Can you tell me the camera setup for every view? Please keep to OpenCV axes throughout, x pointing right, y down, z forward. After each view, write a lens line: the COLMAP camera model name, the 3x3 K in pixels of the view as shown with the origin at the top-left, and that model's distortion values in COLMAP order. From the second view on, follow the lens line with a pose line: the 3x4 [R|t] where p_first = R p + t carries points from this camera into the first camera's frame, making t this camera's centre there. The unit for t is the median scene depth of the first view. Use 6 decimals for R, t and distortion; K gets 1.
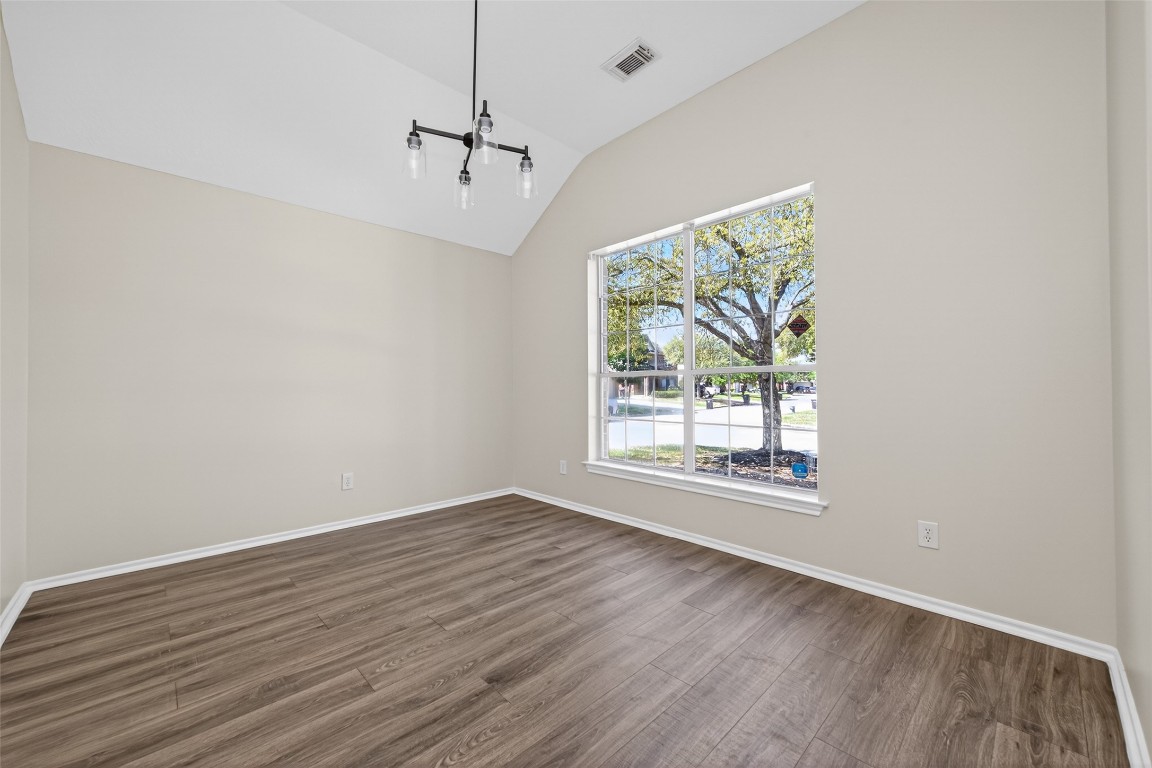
lens RADIAL K [[446.1, 0, 574.6], [0, 446.1, 379.5], [0, 0, 1]] dist [0.003057, -0.000839]
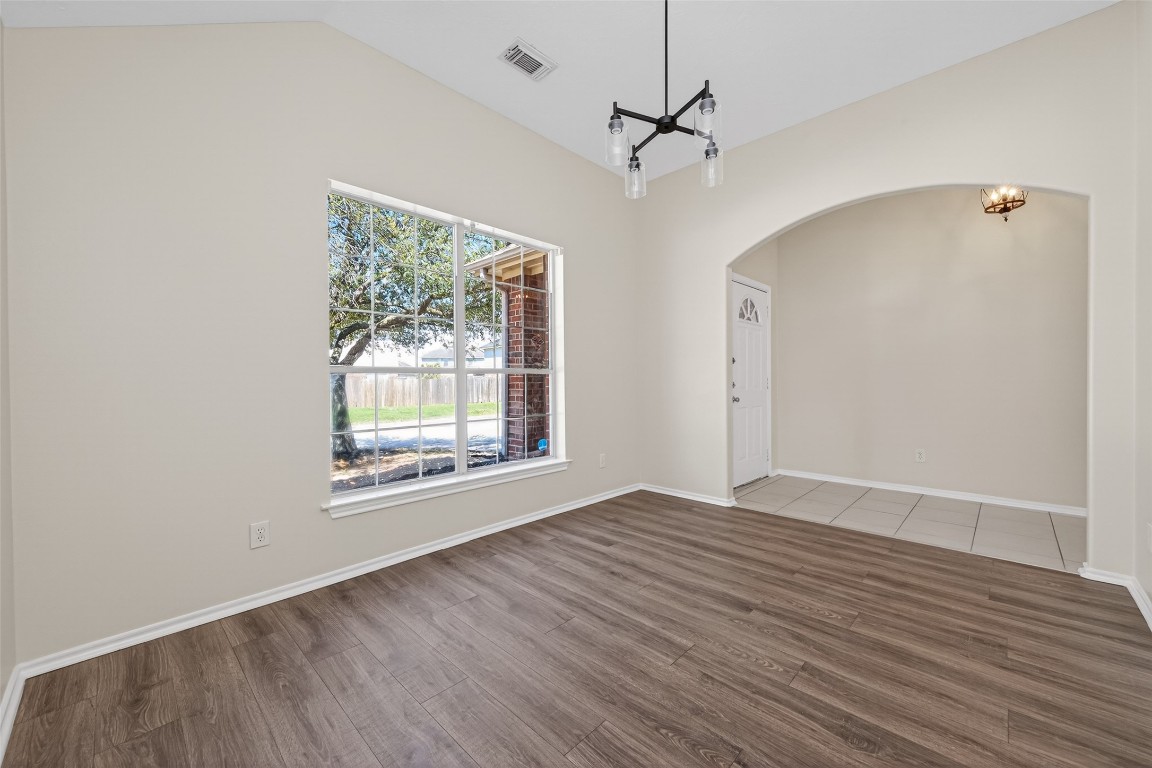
lens RADIAL K [[446.1, 0, 573.9], [0, 446.1, 382.5], [0, 0, 1]] dist [0.003057, -0.000839]
pose [[-0.032888, -0.001936, 0.999457, -1.180944], [-0.008506, 0.999962, 0.001657, 0.004143], [-0.999423, -0.008447, -0.032903, 1.242447]]
